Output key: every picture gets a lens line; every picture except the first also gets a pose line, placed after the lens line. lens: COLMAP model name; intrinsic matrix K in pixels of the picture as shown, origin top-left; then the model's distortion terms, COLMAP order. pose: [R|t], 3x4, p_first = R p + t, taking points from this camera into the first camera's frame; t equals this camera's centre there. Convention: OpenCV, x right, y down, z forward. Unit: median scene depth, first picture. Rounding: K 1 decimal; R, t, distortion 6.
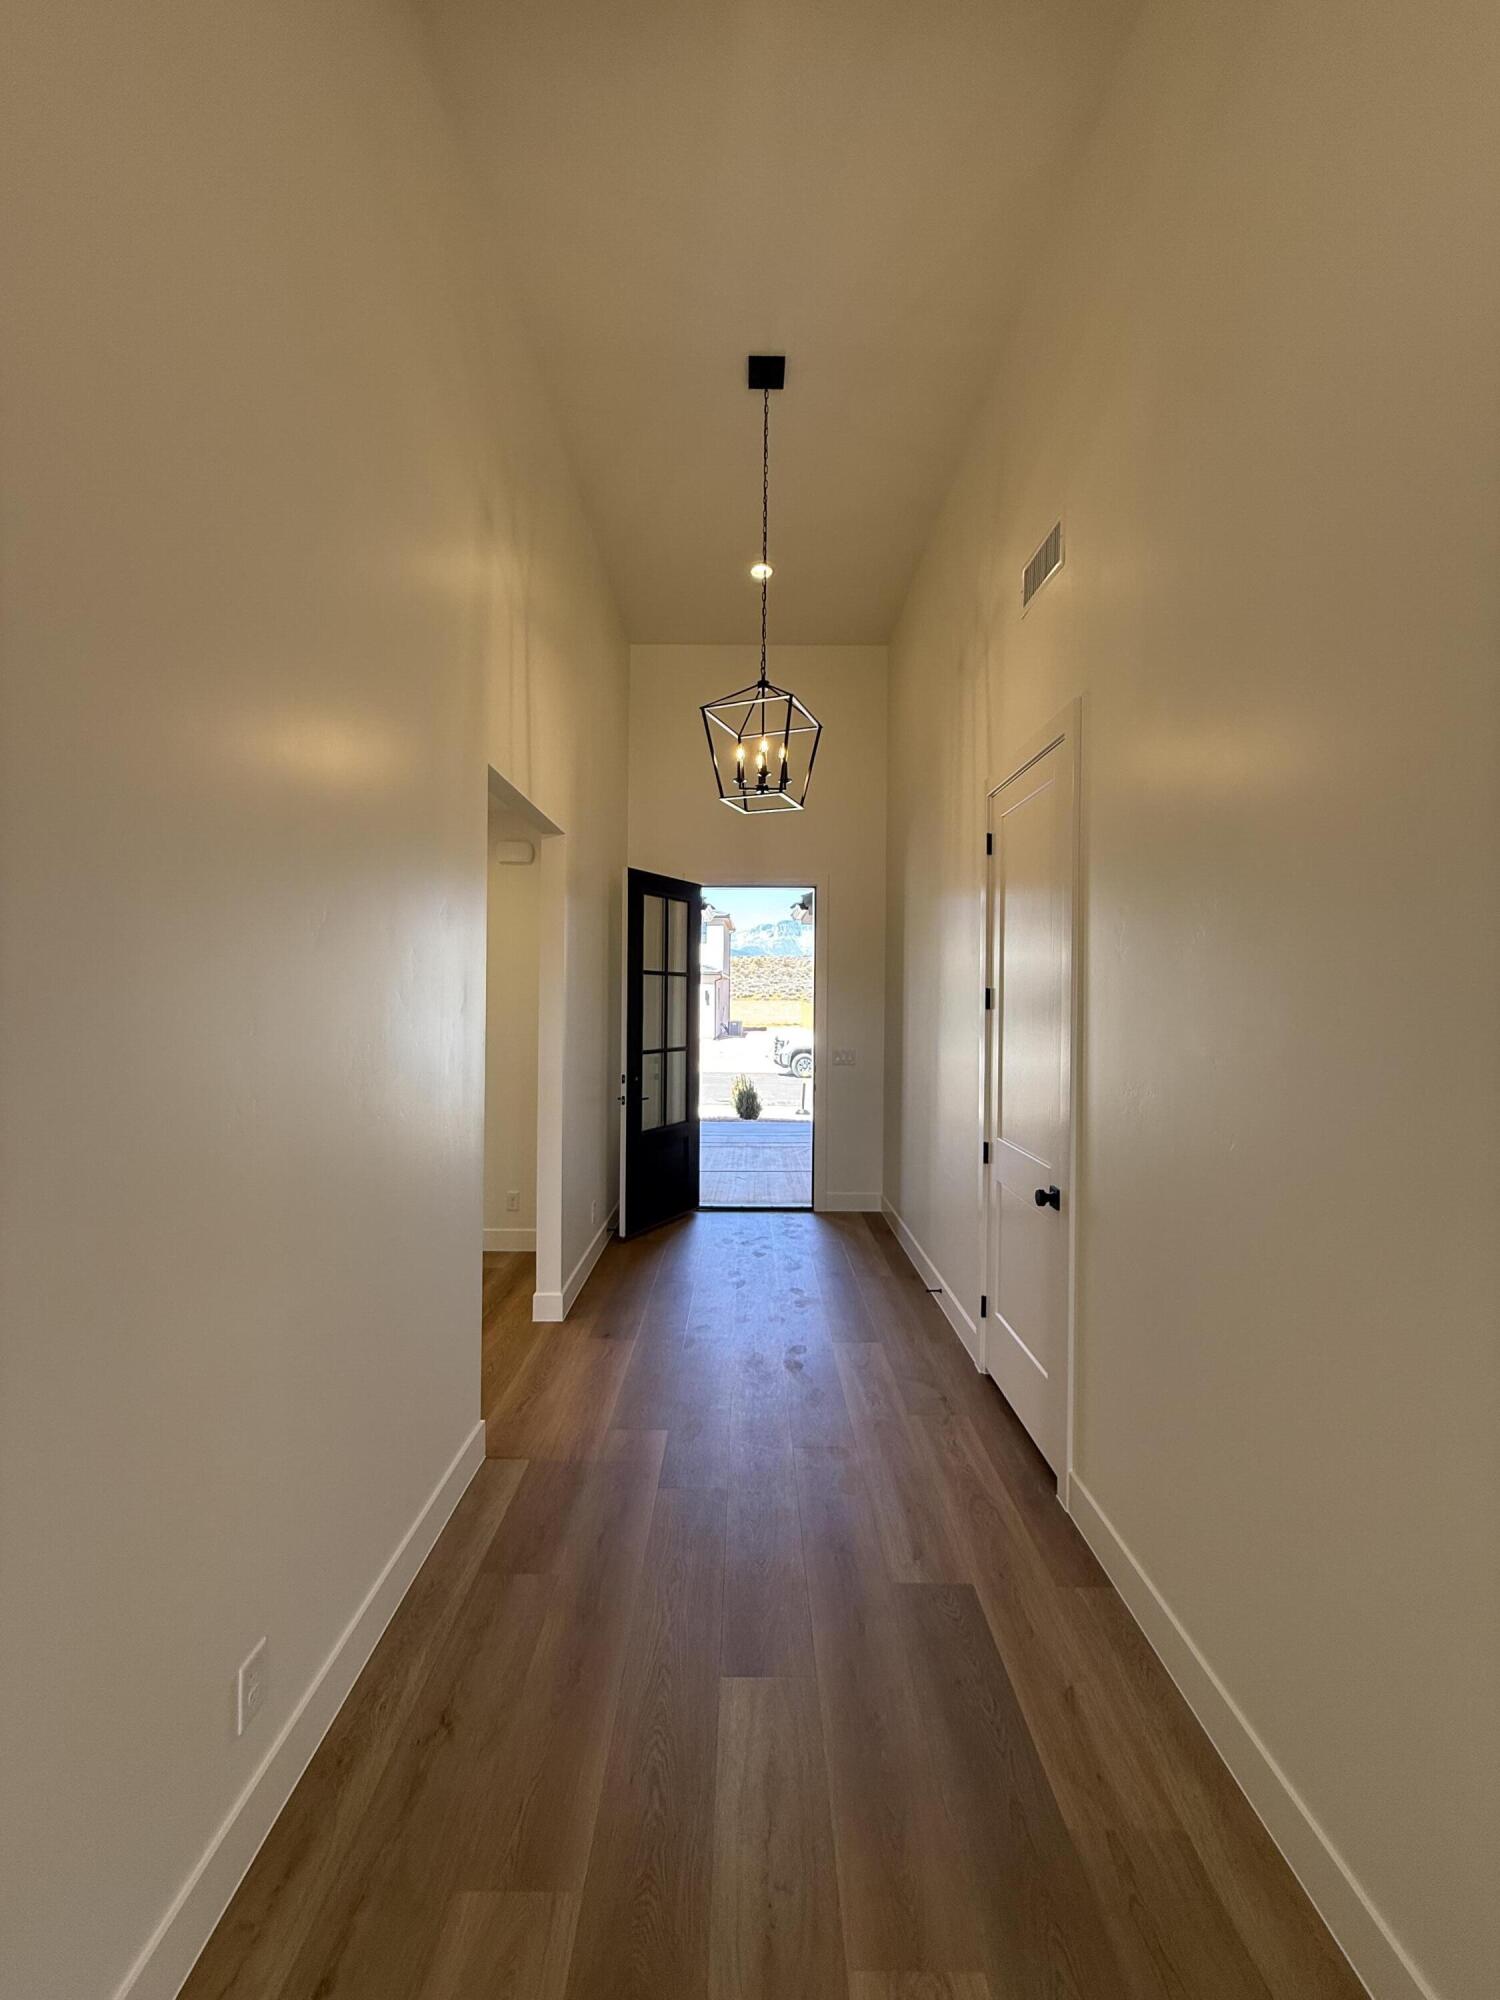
lens RADIAL K [[797.9, 0, 743.2], [0, 797.9, 998.2], [0, 0, 1]] dist [-0.001961, 0.000053]
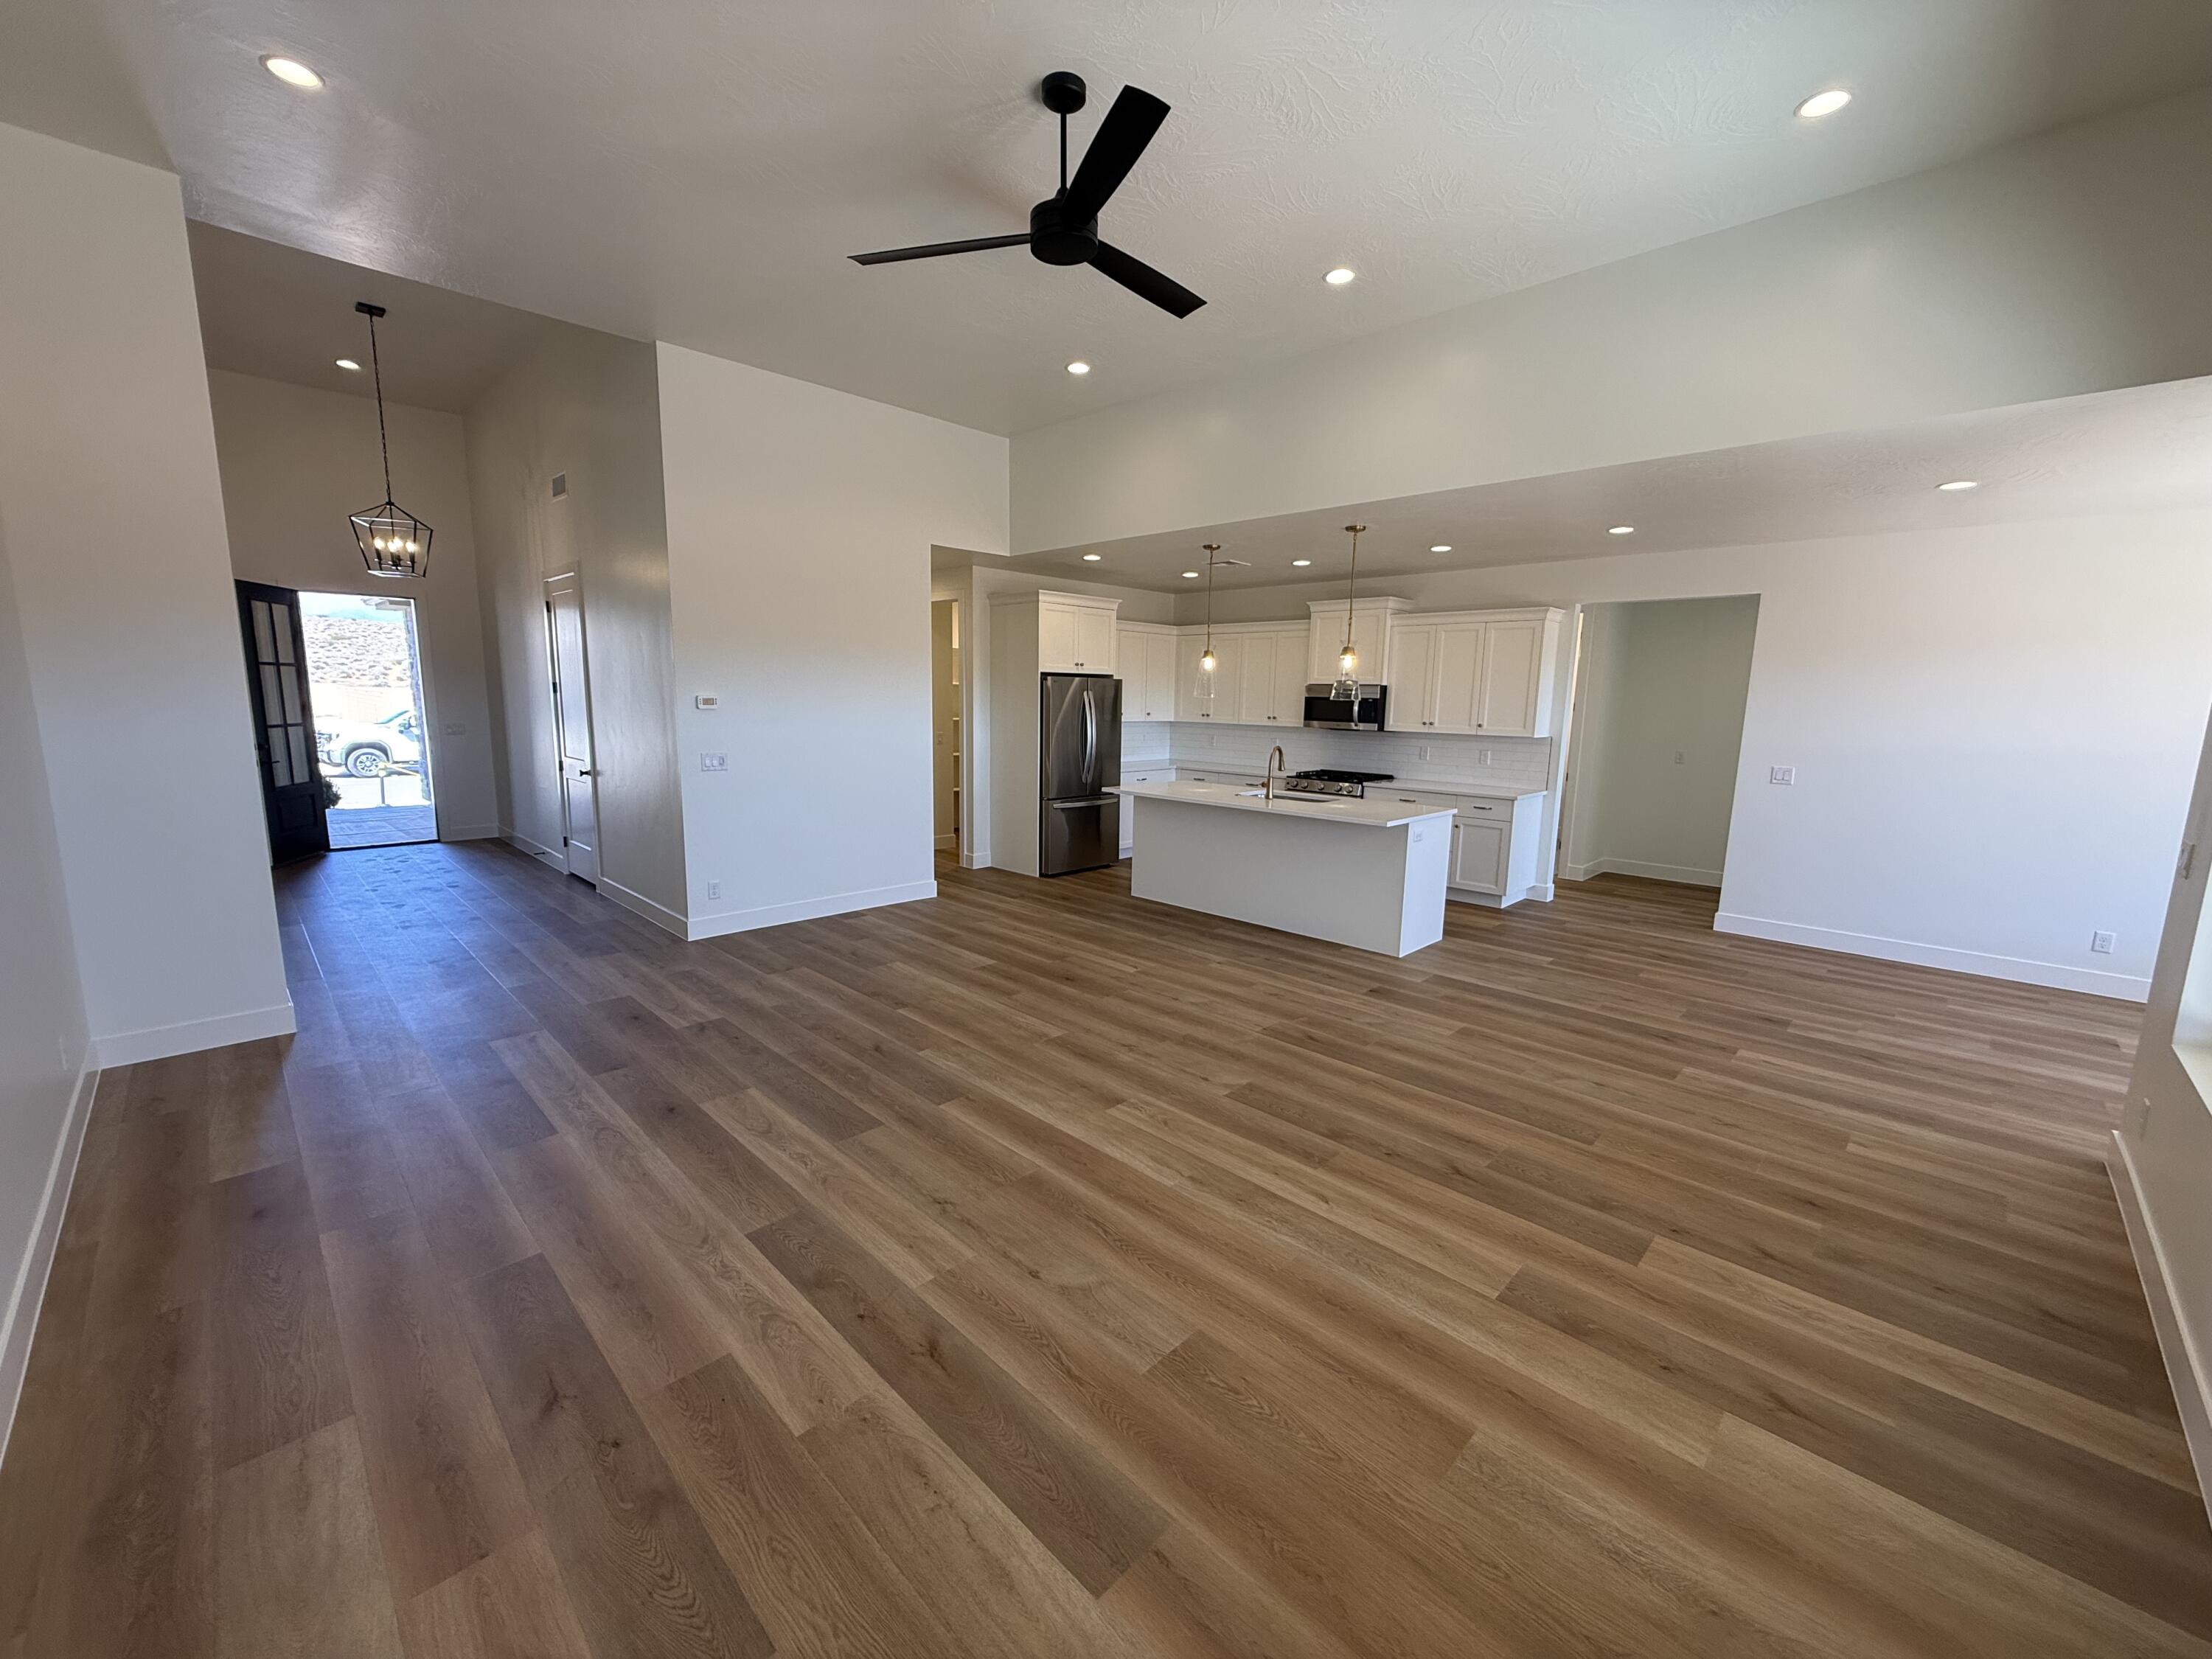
lens RADIAL K [[882.4, 0, 1107.0], [0, 882.4, 838.0], [0, 0, 1]] dist [-0.001961, 0.000053]
pose [[0.700902, -0.108981, 0.704883, -0.188259], [-0.013741, 0.986012, 0.166110, -0.008374], [-0.713125, -0.126113, 0.689600, -0.919359]]
